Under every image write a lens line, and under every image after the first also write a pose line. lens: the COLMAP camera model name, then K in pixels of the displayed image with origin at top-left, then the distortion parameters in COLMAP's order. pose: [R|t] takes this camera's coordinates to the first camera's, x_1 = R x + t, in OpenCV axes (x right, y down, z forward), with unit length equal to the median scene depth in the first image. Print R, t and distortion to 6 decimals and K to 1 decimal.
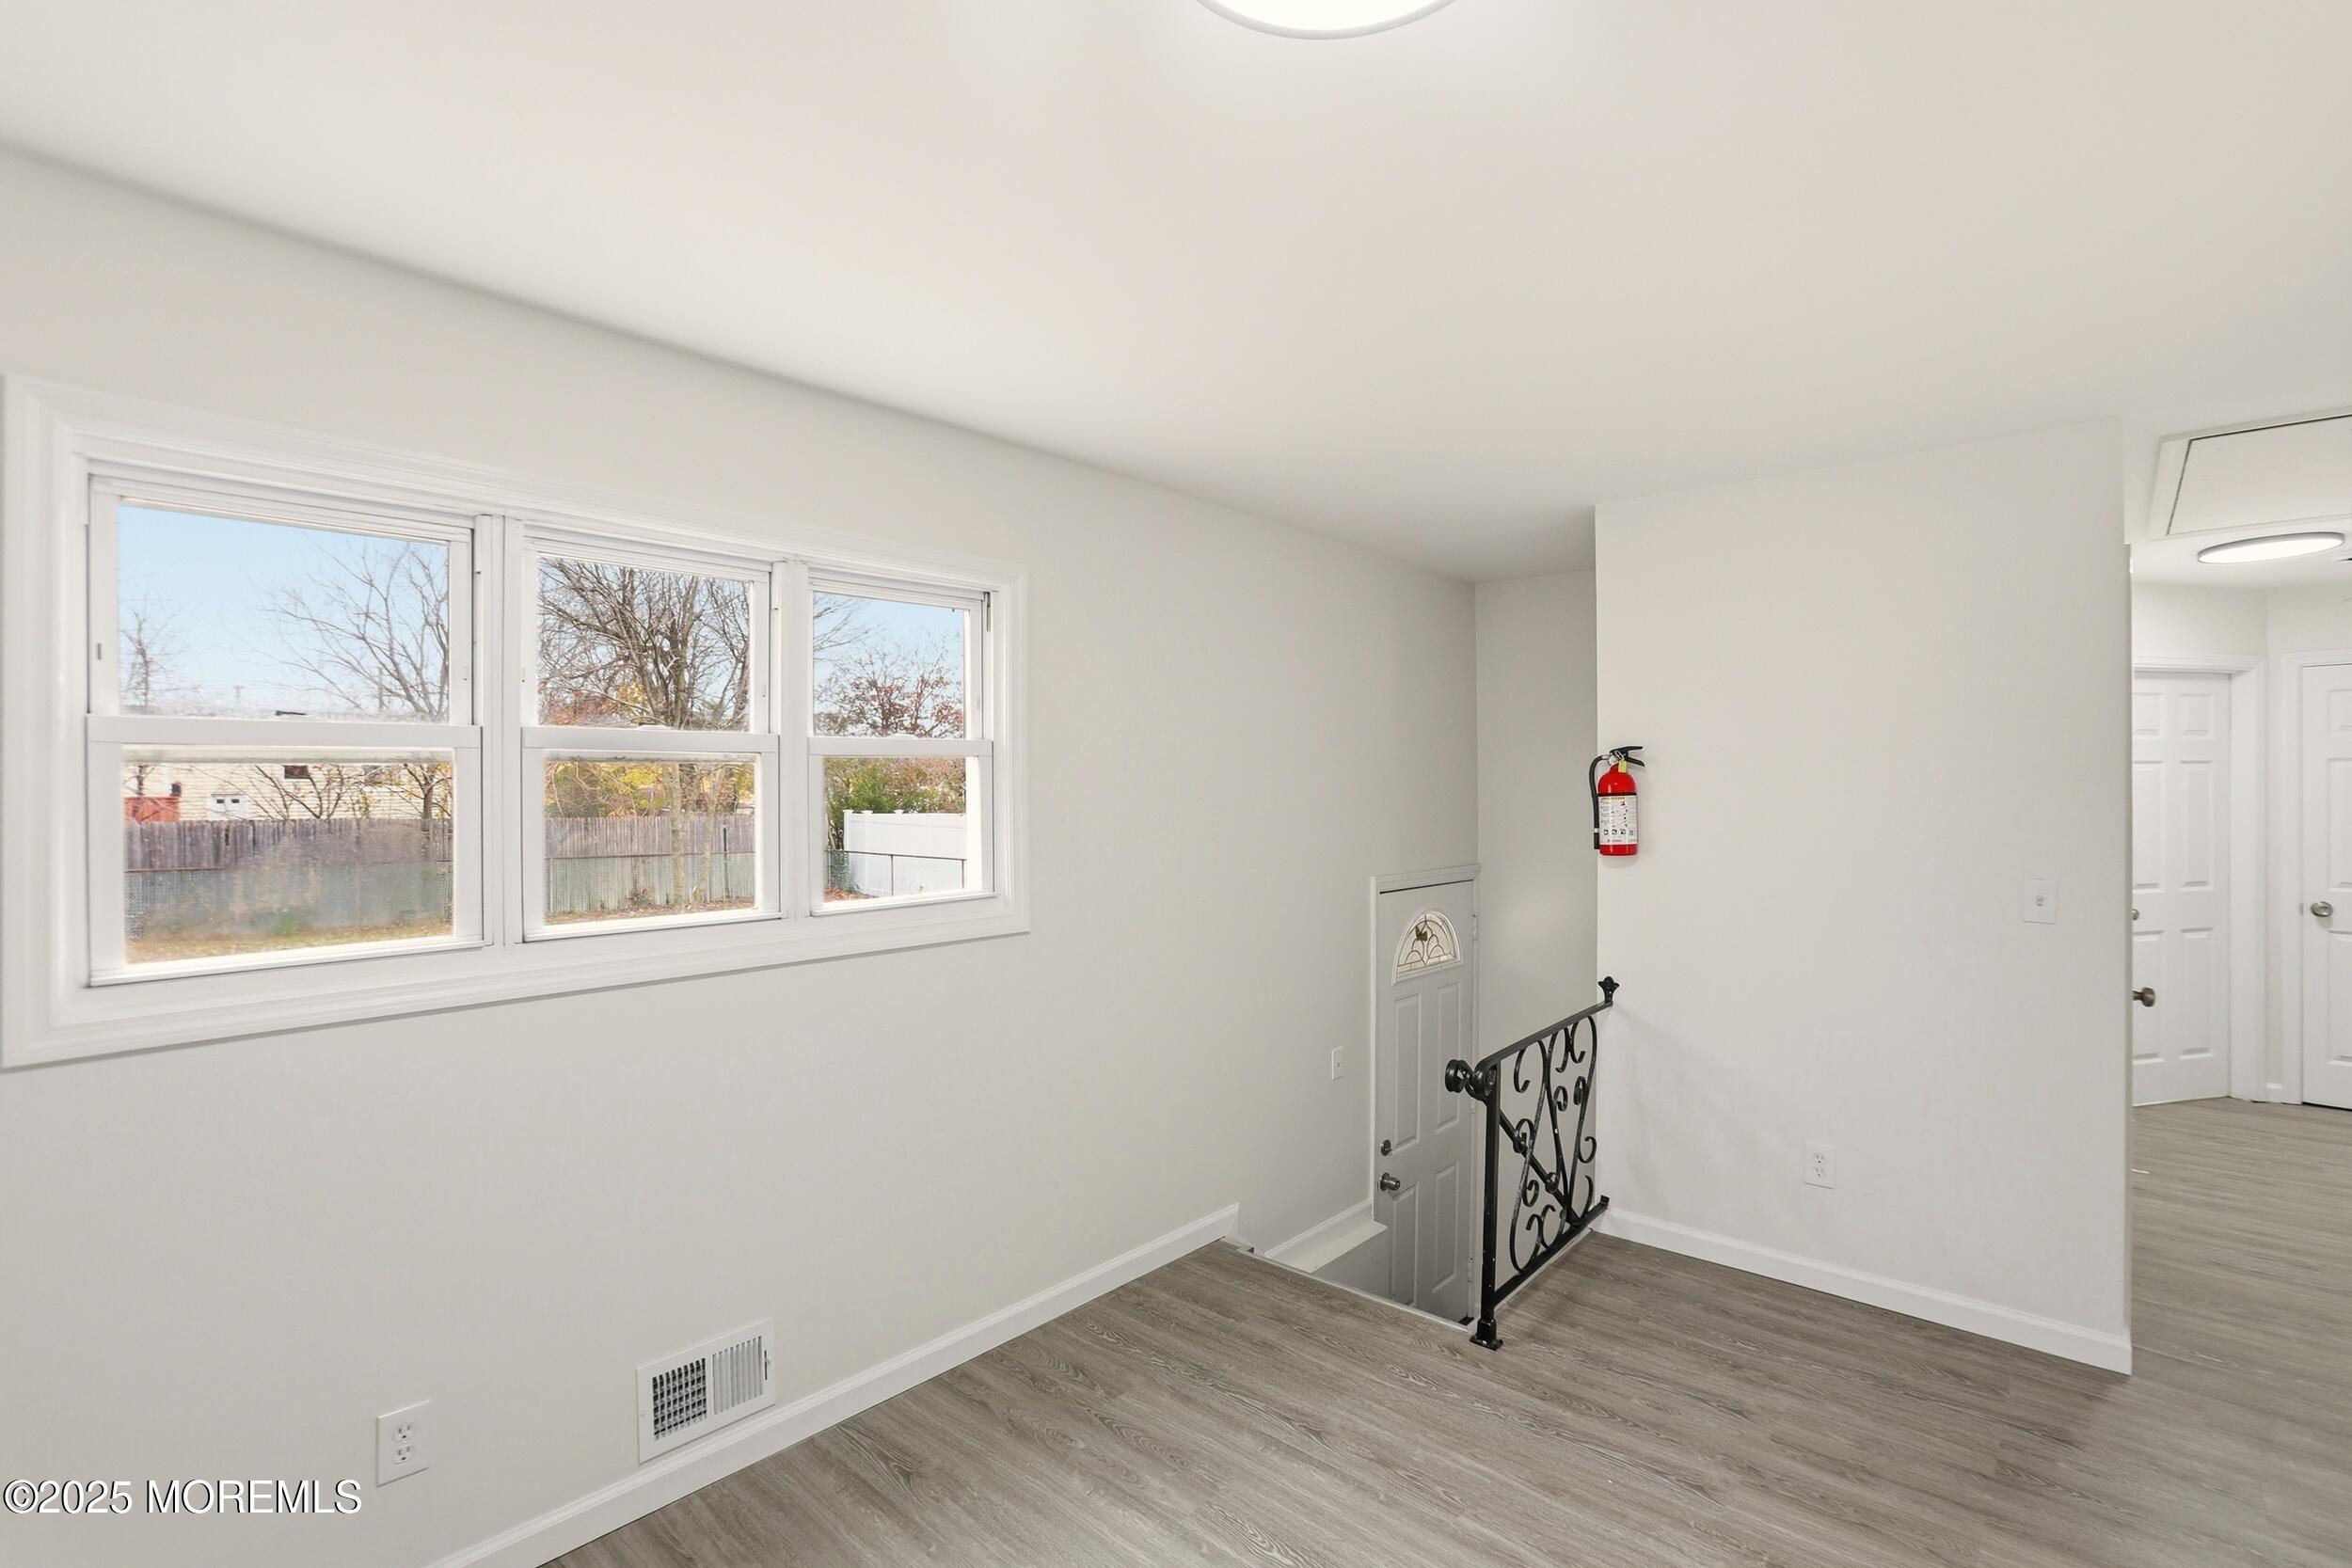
lens RADIAL K [[1083.6, 0, 1174.8], [0, 1083.6, 779.1], [0, 0, 1]] dist [-0.072384, 0.032438]
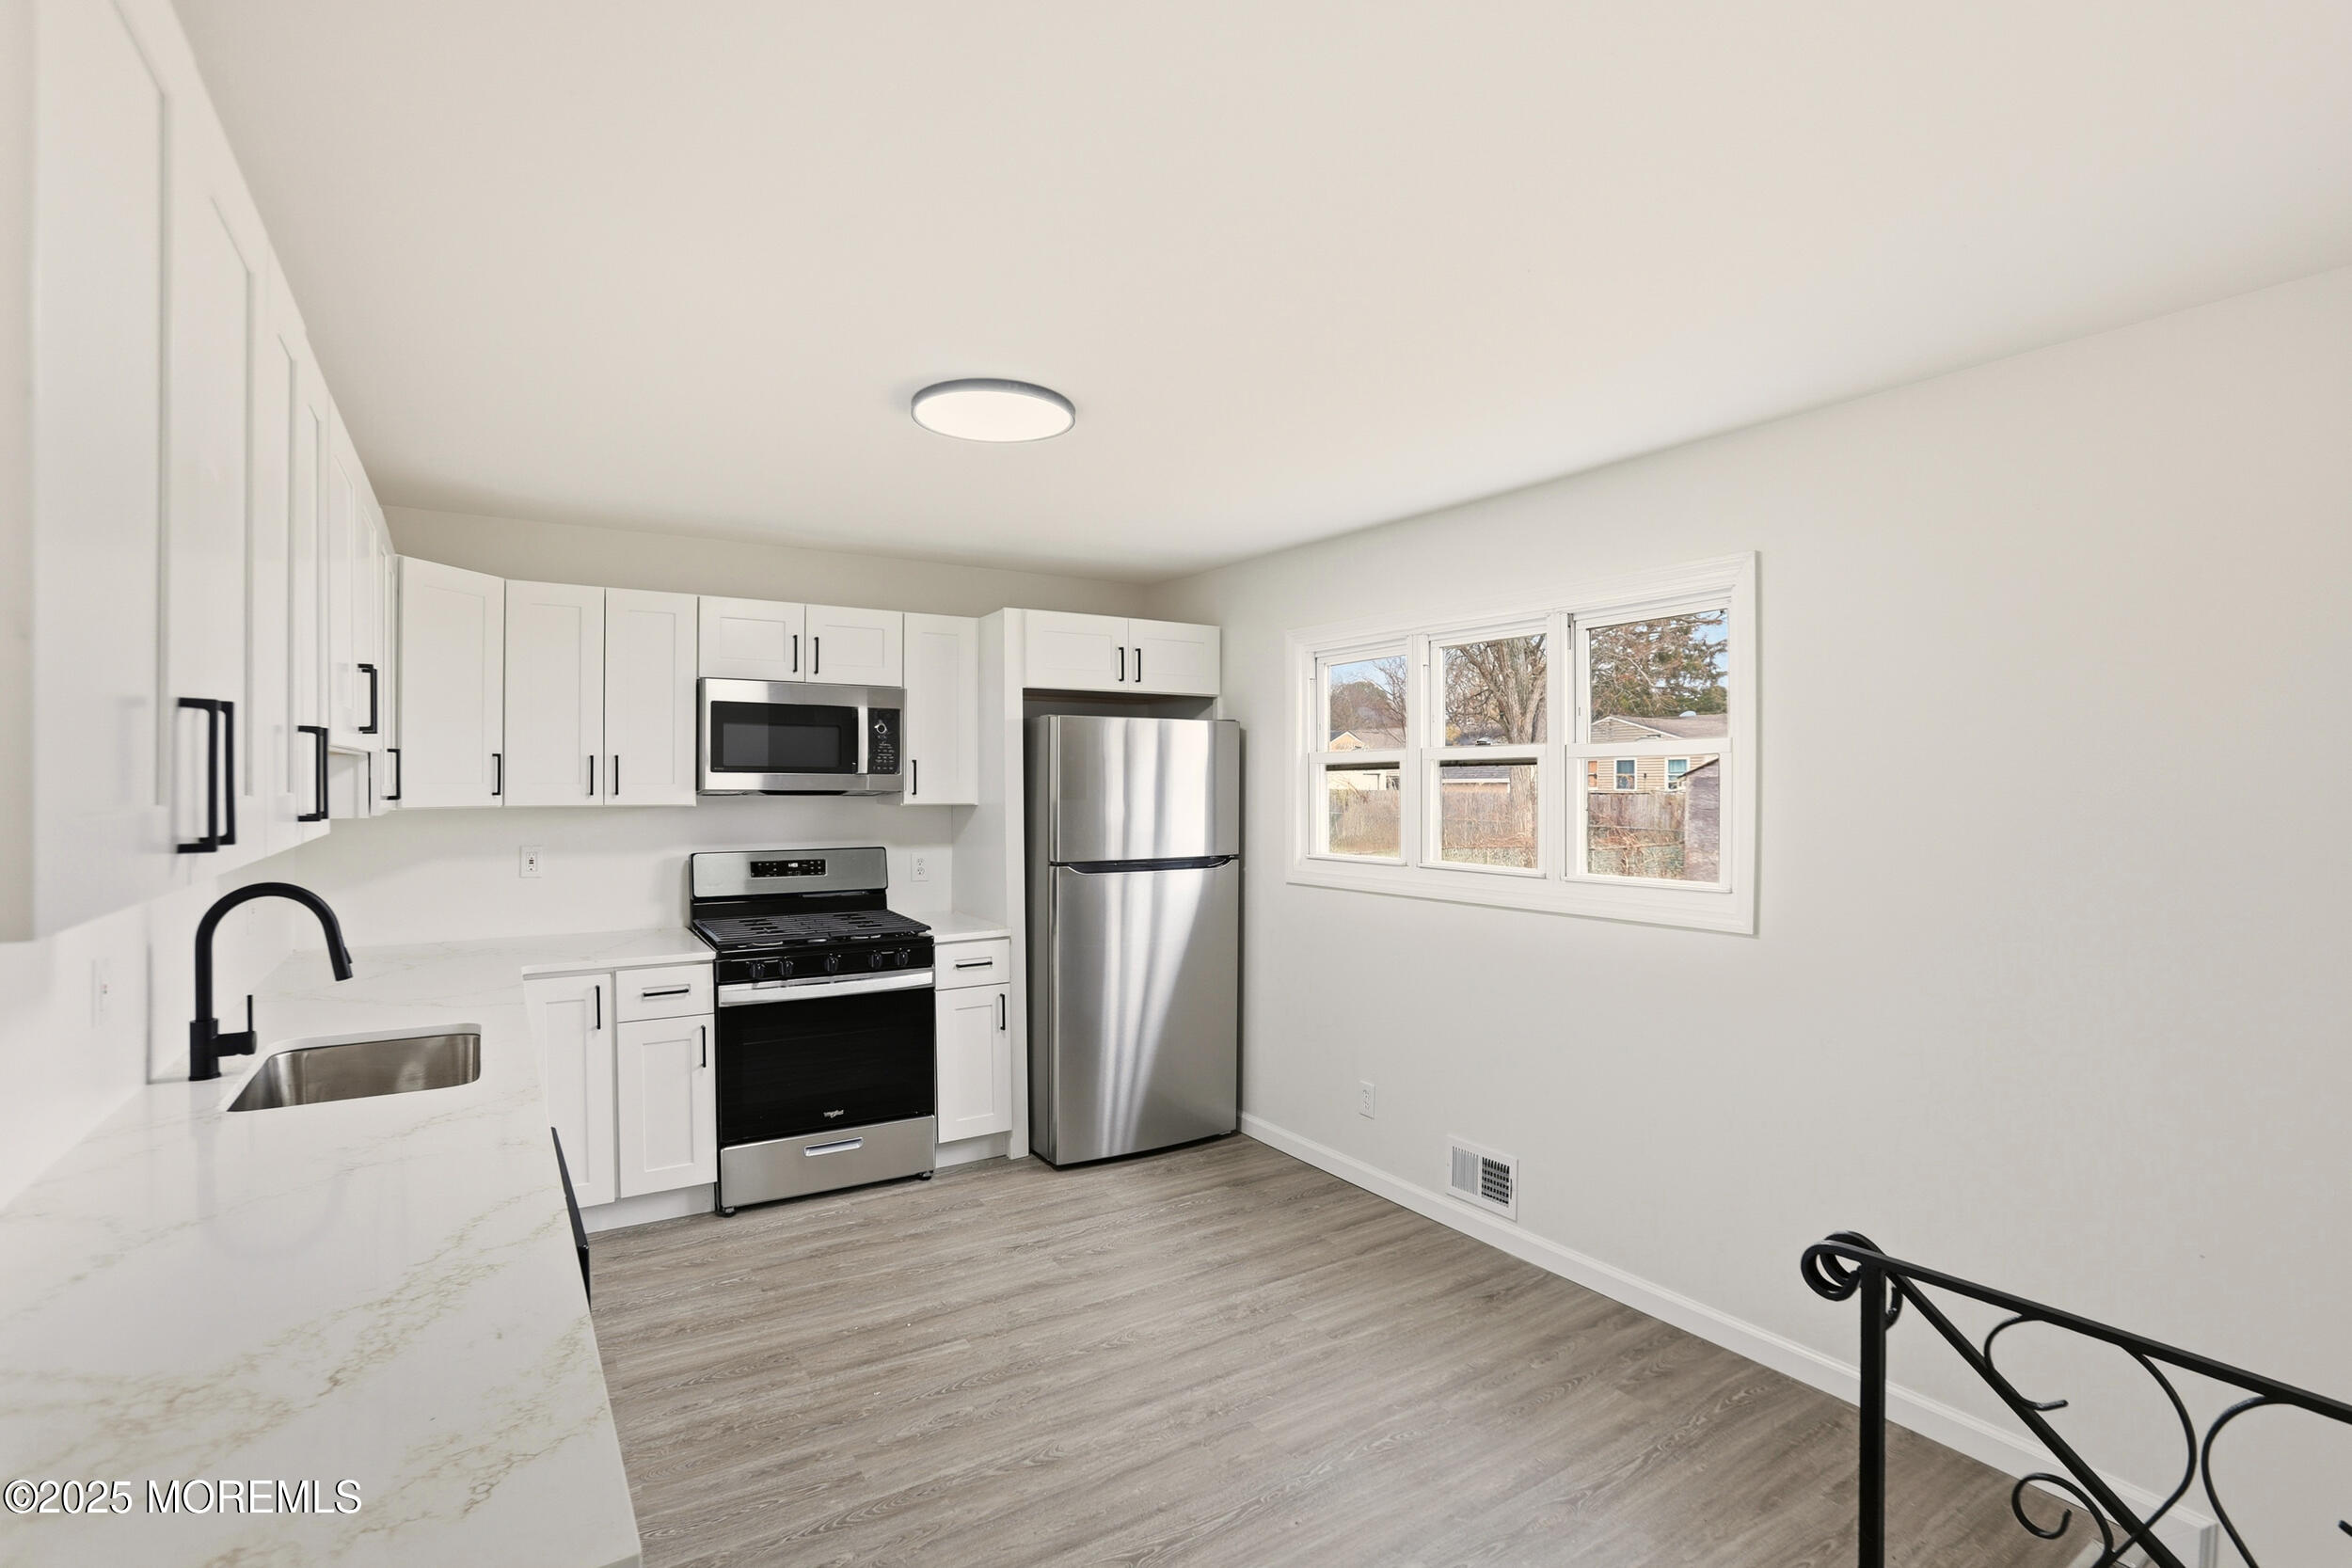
lens RADIAL K [[1103.7, 0, 1171.7], [0, 1103.7, 789.3], [0, 0, 1]] dist [-0.082310, 0.054049]
pose [[-0.270491, 0.006872, -0.962698, 1.086392], [0.009128, 0.999948, 0.004574, 0.004734], [0.962679, -0.007550, -0.270539, 0.913015]]
